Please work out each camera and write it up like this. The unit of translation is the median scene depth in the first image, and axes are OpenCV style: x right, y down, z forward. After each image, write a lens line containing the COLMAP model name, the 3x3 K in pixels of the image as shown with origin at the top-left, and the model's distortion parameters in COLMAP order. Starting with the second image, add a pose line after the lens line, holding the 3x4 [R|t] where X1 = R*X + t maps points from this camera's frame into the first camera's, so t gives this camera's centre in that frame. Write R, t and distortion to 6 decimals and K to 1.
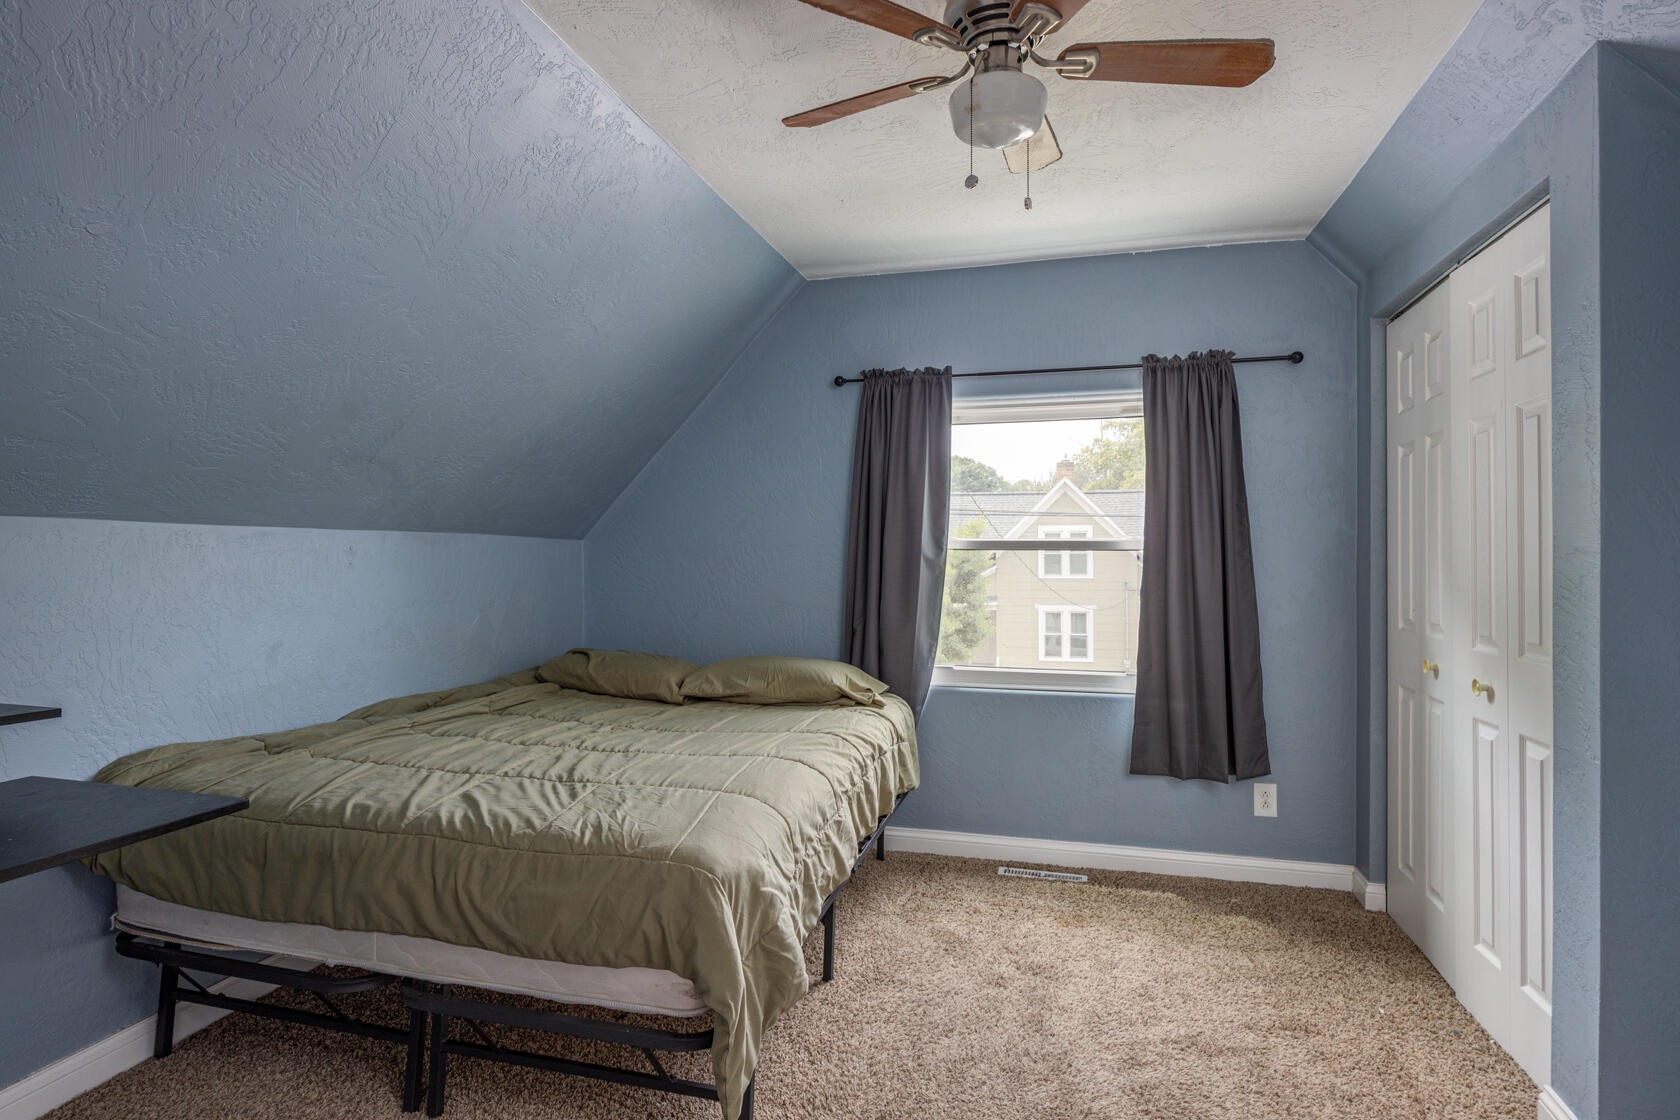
lens RADIAL K [[886.9, 0, 839.6], [0, 886.9, 560.7], [0, 0, 1]] dist [0.001494, -0.007019]
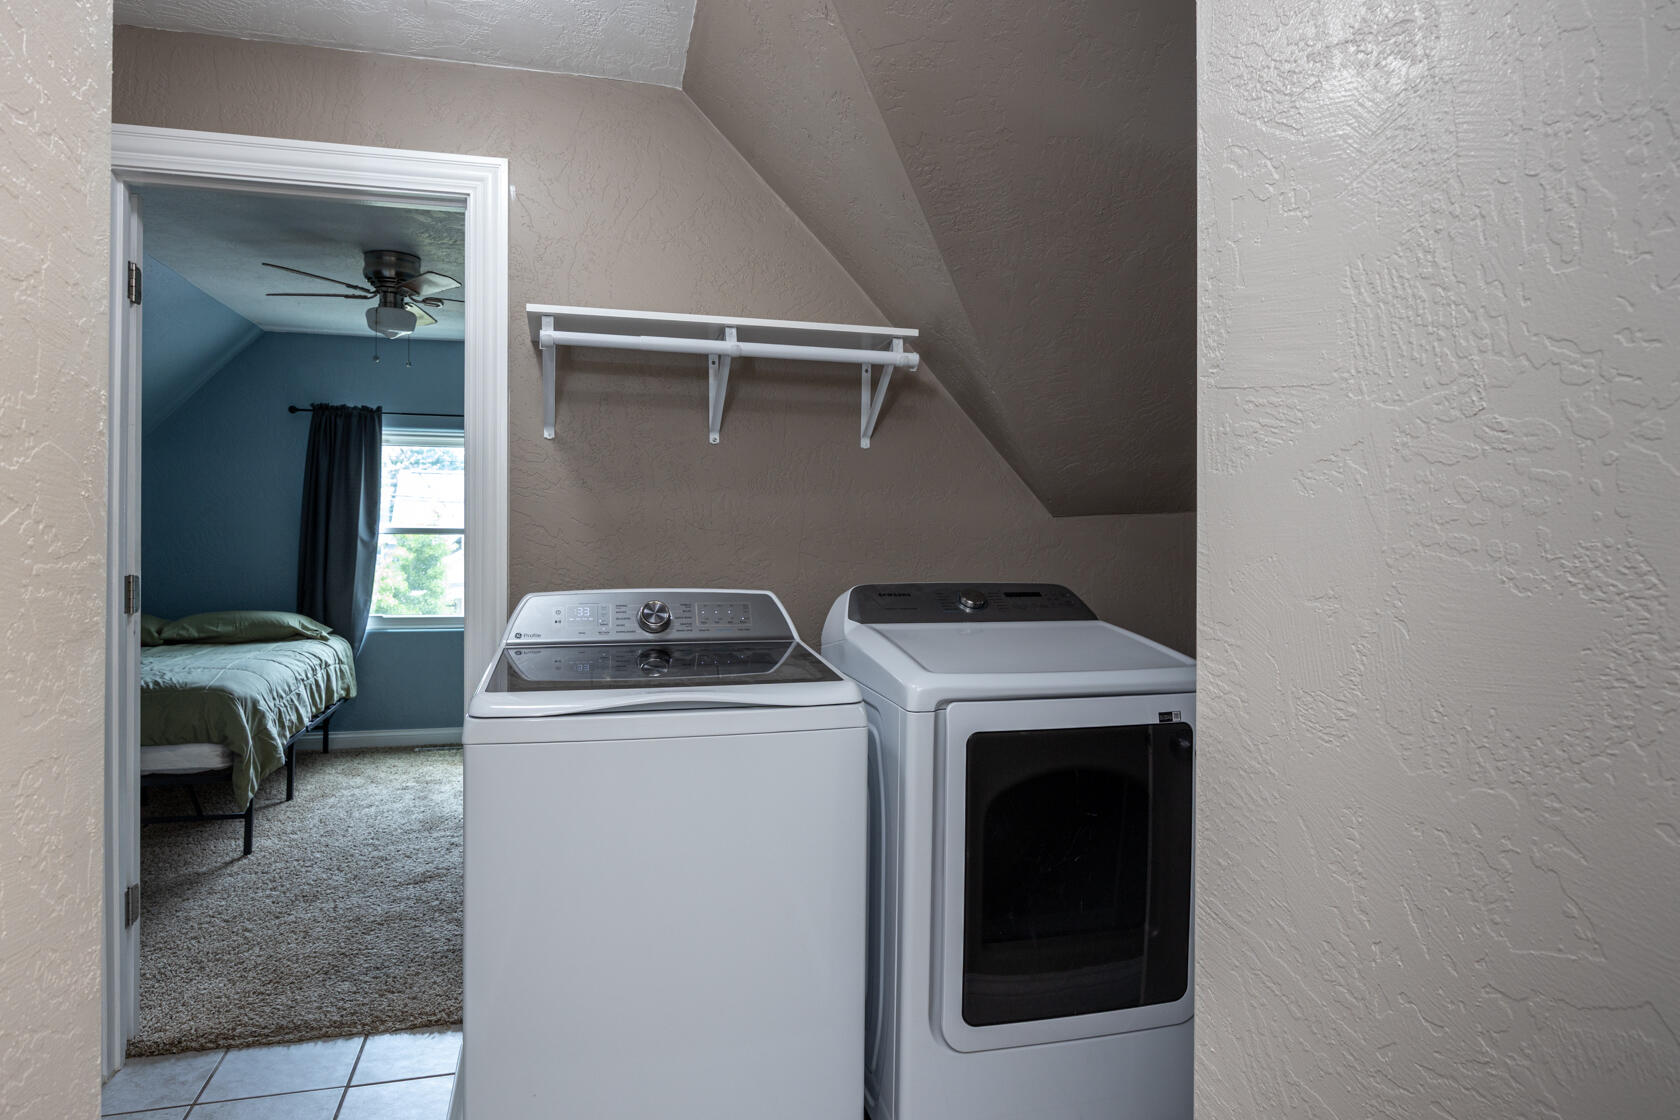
lens RADIAL K [[1030.9, 0, 856.3], [0, 1030.9, 556.4], [0, 0, 1]] dist [-0.001187, -0.004757]
pose [[0.866661, 0.001965, 0.498893, -0.044507], [-0.006450, 0.999953, 0.007266, 0.007859], [-0.498855, -0.009515, 0.866633, -0.916988]]
